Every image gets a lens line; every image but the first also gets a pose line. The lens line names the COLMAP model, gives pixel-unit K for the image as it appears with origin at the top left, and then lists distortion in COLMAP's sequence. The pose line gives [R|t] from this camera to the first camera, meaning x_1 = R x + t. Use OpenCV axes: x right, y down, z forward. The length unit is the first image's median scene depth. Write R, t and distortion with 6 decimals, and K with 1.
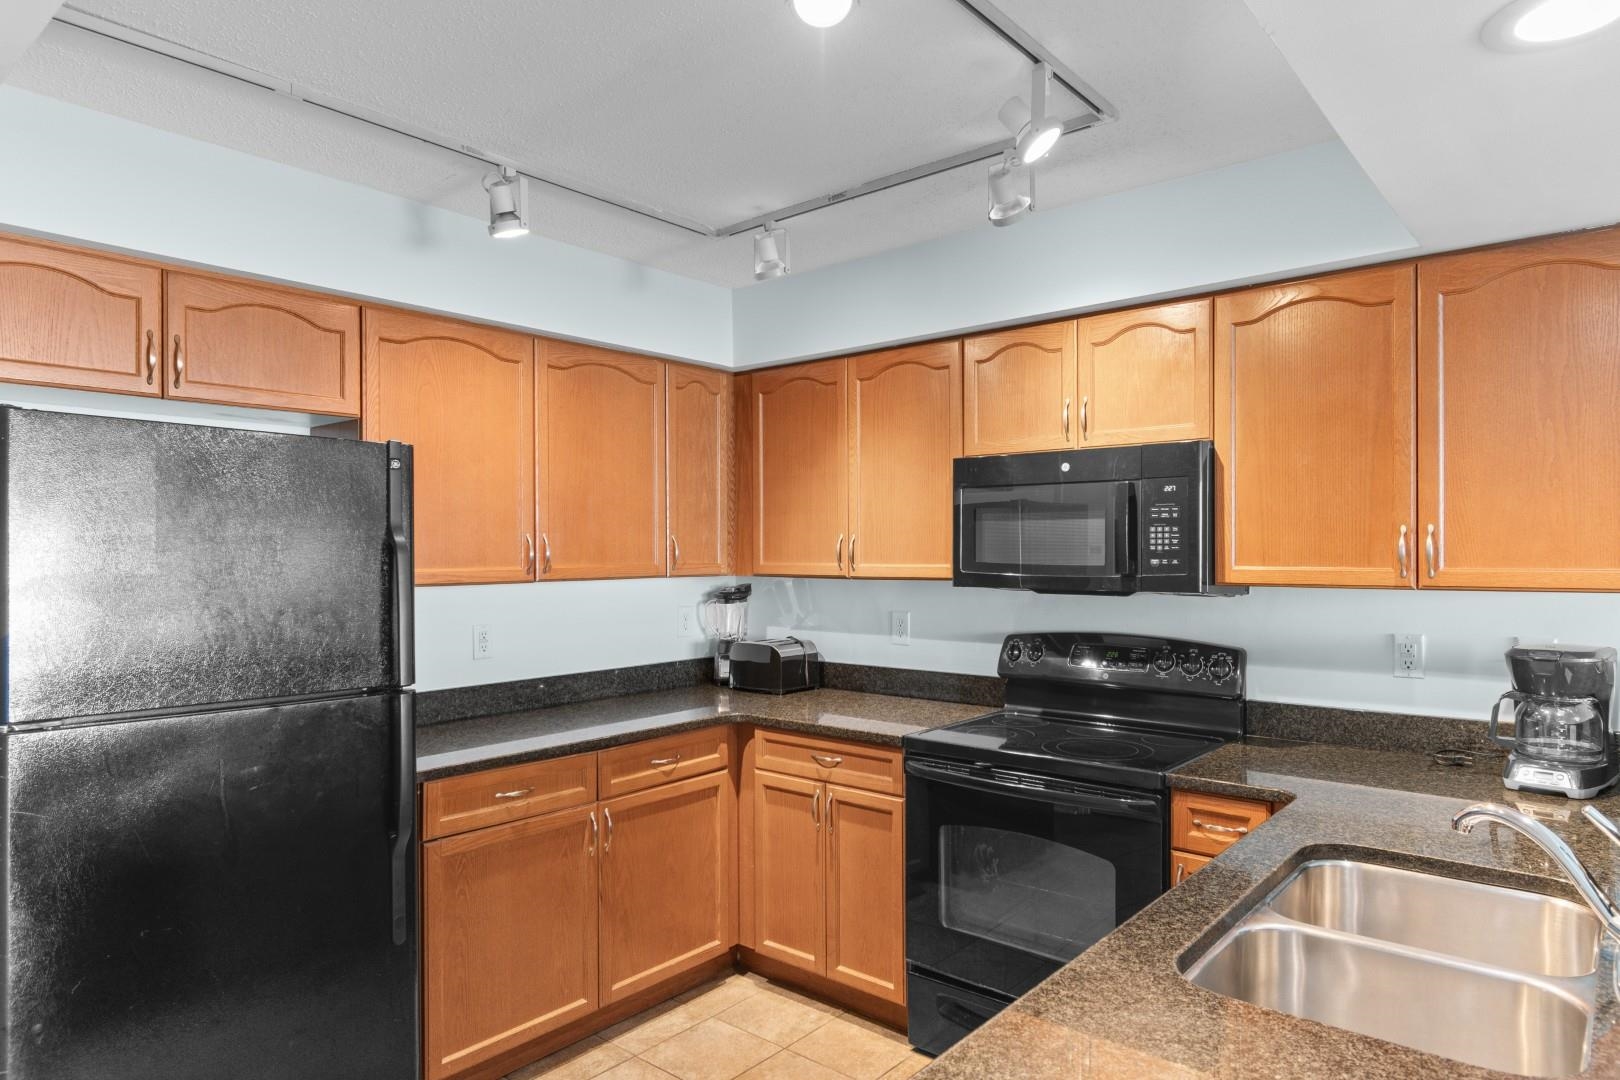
lens RADIAL K [[974.9, 0, 819.6], [0, 974.9, 555.3], [0, 0, 1]] dist [0.005307, -0.003760]
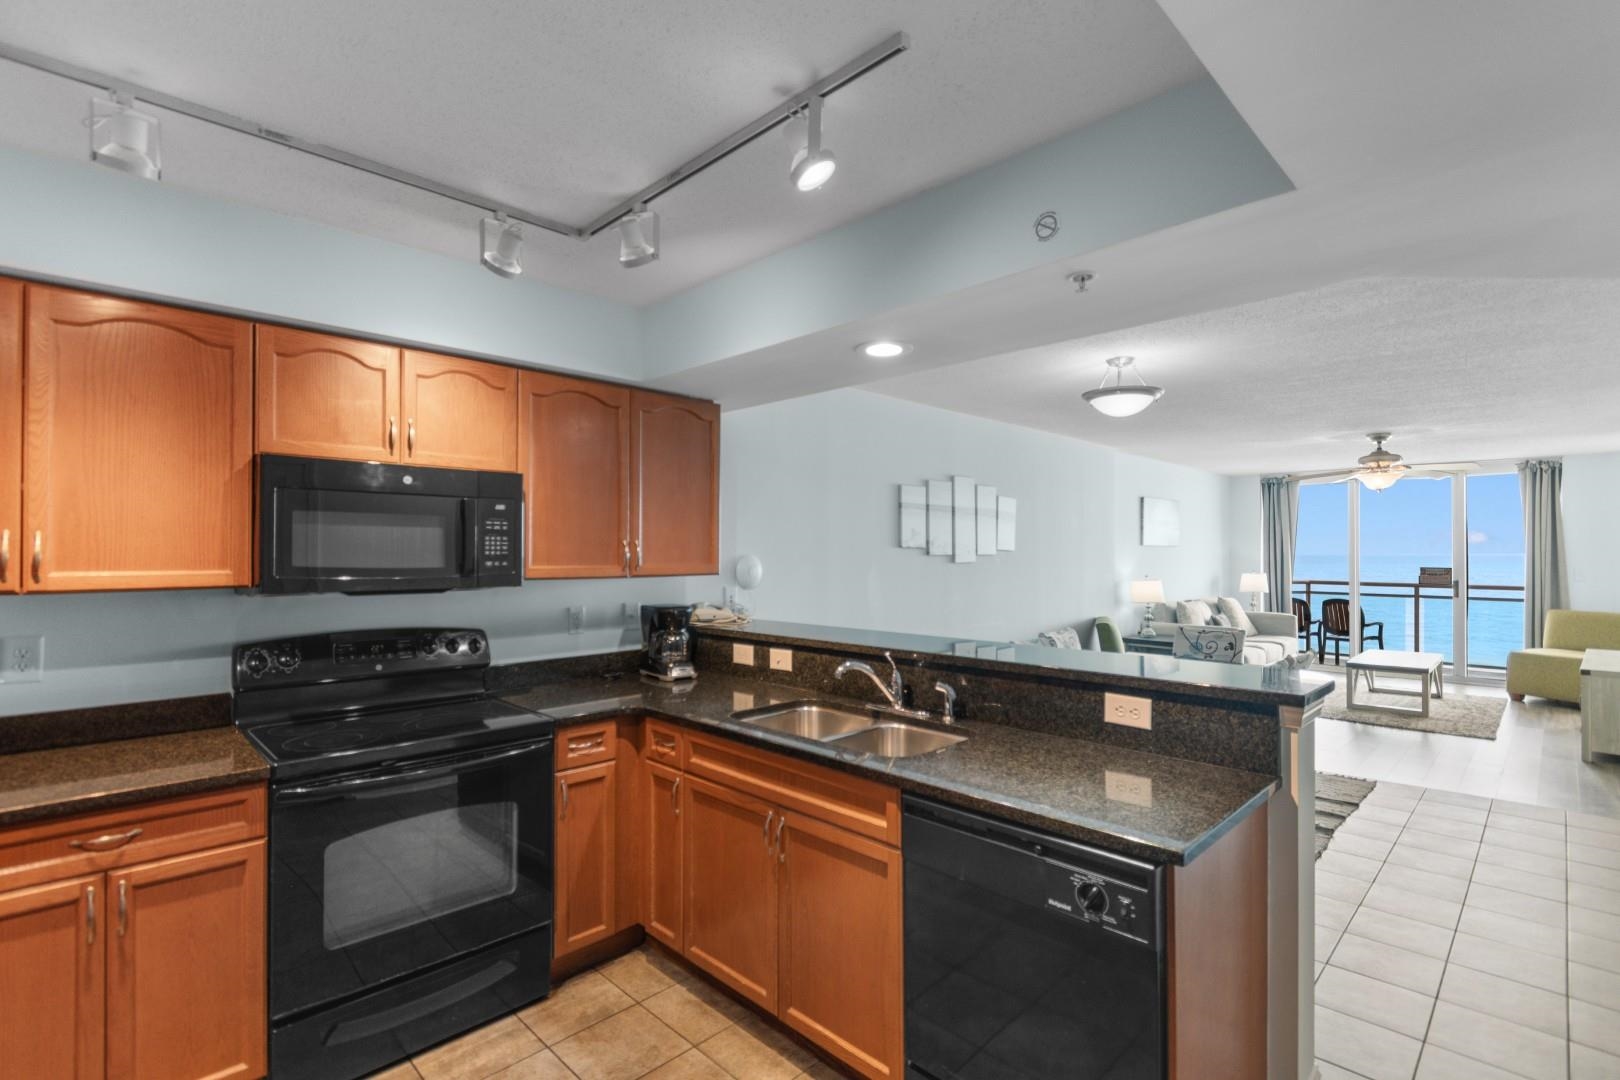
lens RADIAL K [[749.1, 0, 808.6], [0, 749.1, 549.6], [0, 0, 1]] dist [-0.001478, -0.002818]
pose [[0.090101, 0.008300, 0.995898, -0.558876], [0.005528, 0.999946, -0.008834, -0.000784], [-0.995917, 0.006301, 0.090050, 0.468329]]
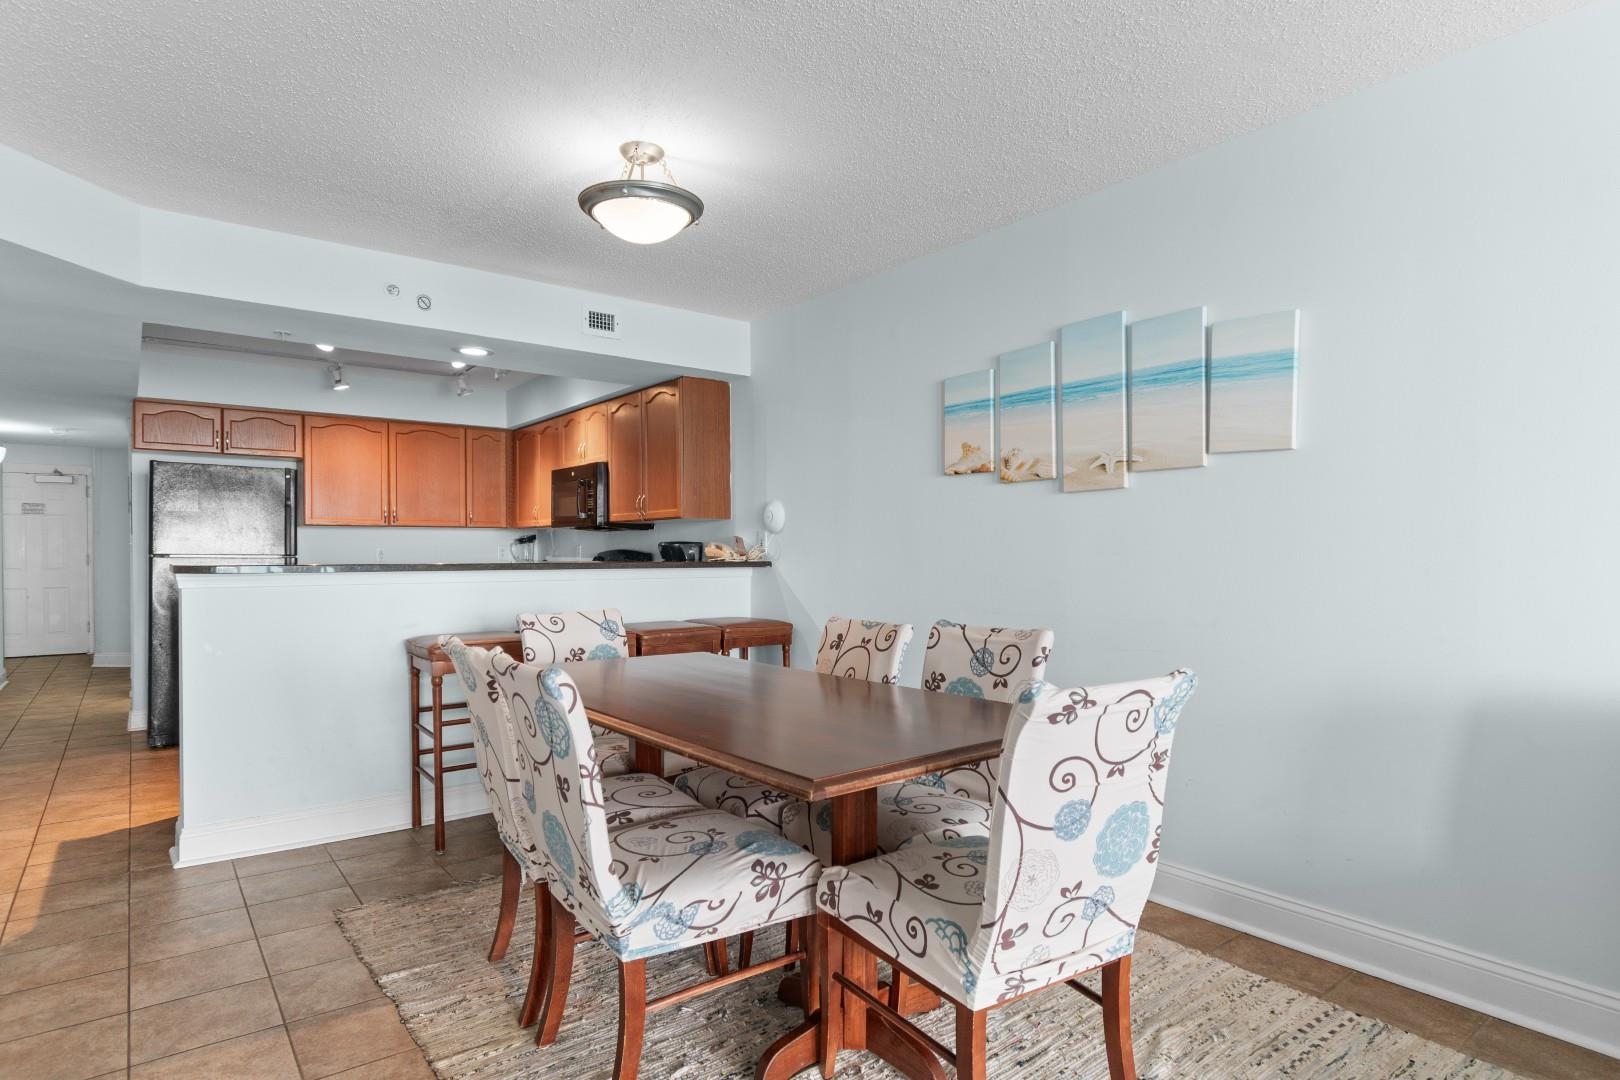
lens RADIAL K [[876.9, 0, 816.1], [0, 876.9, 552.0], [0, 0, 1]] dist [0.004674, -0.003175]
pose [[0.978605, 0.003649, -0.205714, 1.247807], [-0.004763, 0.999977, -0.004921, 0.103158], [0.205692, 0.005795, 0.978600, -0.918496]]
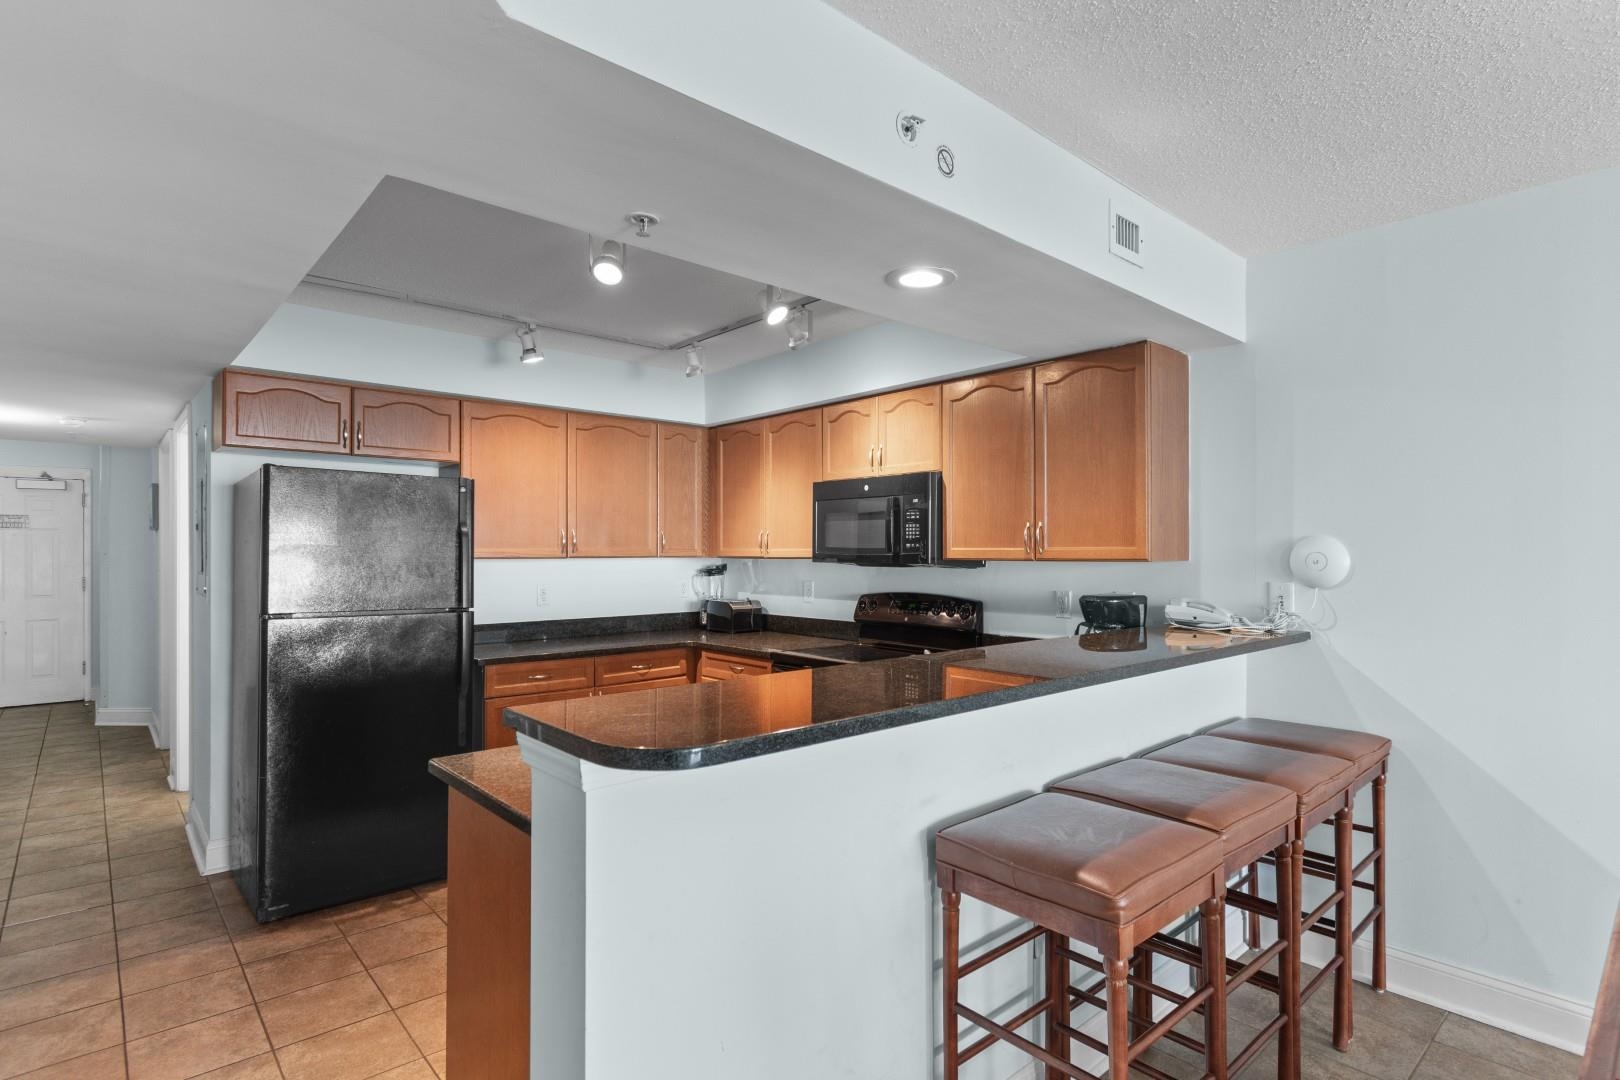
lens RADIAL K [[817.0, 0, 816.3], [0, 817.0, 547.2], [0, 0, 1]] dist [0.009898, -0.000506]
pose [[0.989974, 0.003840, -0.141197, 0.363150], [-0.005450, 0.999924, -0.011019, 0.024333], [0.141144, 0.011678, 0.989920, -0.361974]]
